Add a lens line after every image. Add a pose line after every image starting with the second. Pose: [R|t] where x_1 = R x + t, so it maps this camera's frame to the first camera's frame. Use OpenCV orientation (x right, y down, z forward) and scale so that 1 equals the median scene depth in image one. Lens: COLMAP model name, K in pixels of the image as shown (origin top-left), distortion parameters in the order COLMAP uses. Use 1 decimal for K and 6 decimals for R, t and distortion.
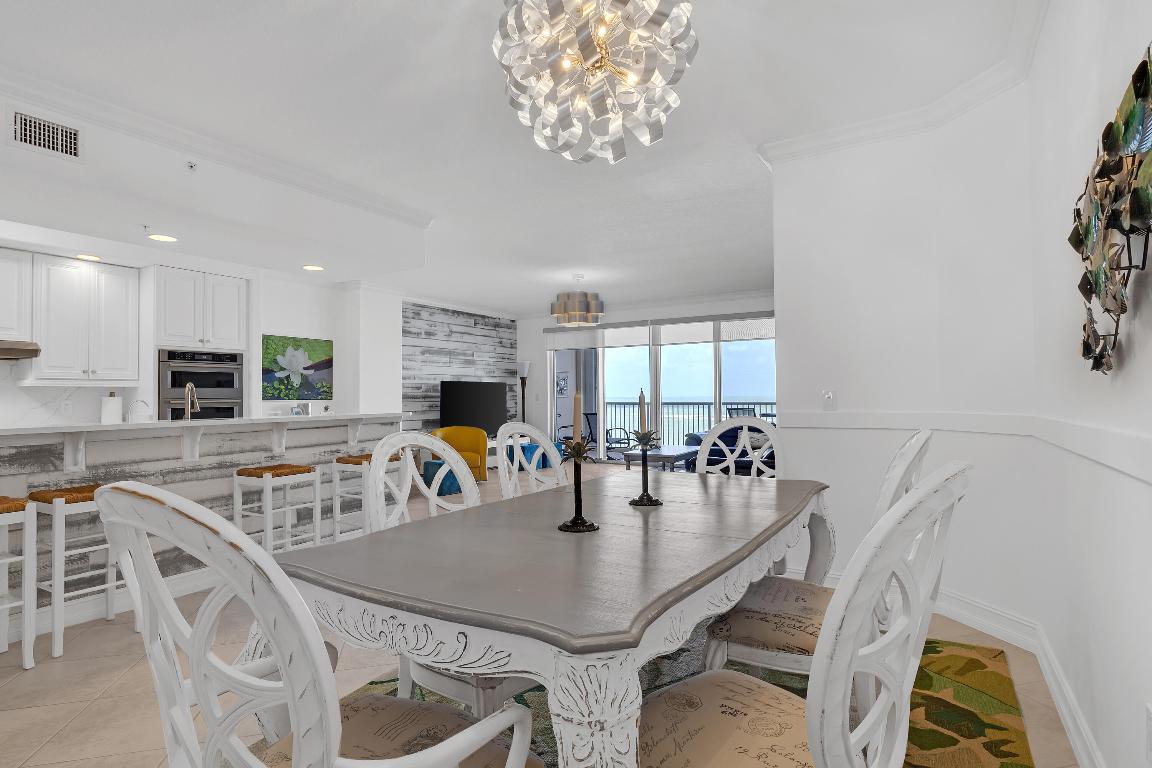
lens RADIAL K [[602.2, 0, 577.5], [0, 602.2, 392.1], [0, 0, 1]] dist [0.025869, 0.000306]
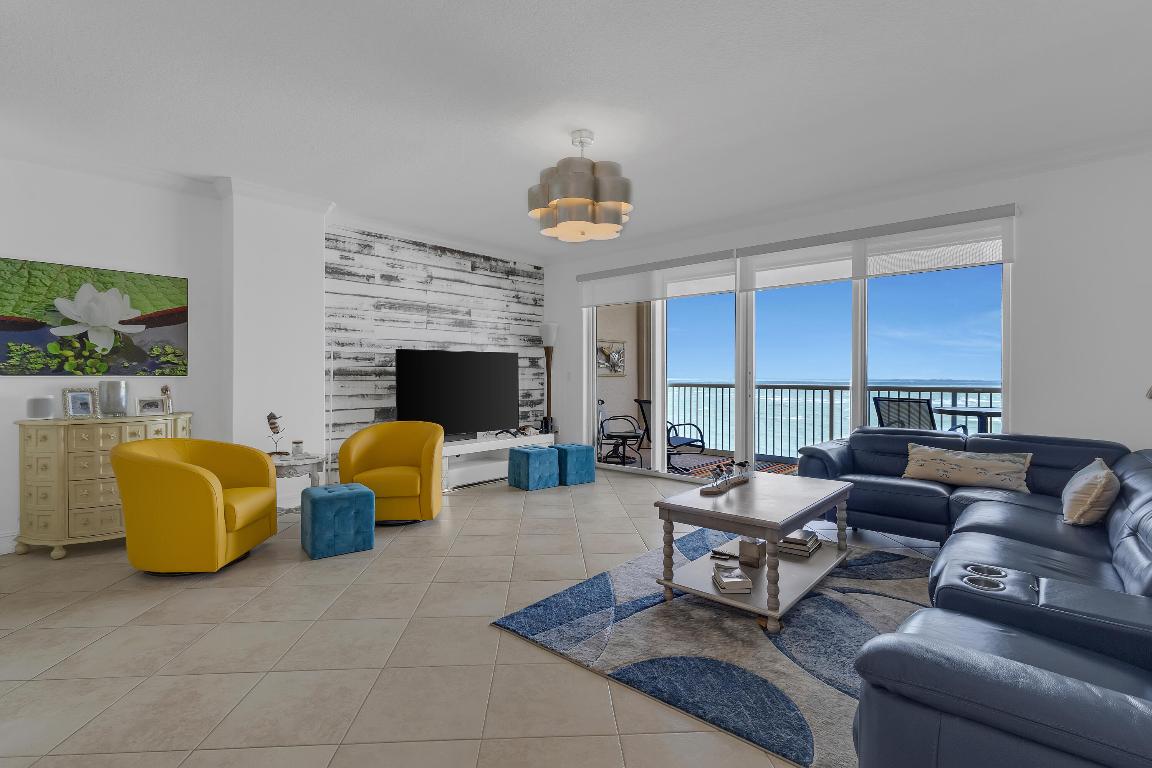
lens RADIAL K [[536.3, 0, 578.0], [0, 536.3, 380.1], [0, 0, 1]] dist [0.006092, 0.000586]
pose [[0.982017, 0.009761, -0.188538, 0.070674], [-0.007068, 0.999863, 0.014951, 0.005034], [0.188658, -0.013349, 0.981952, 0.466581]]
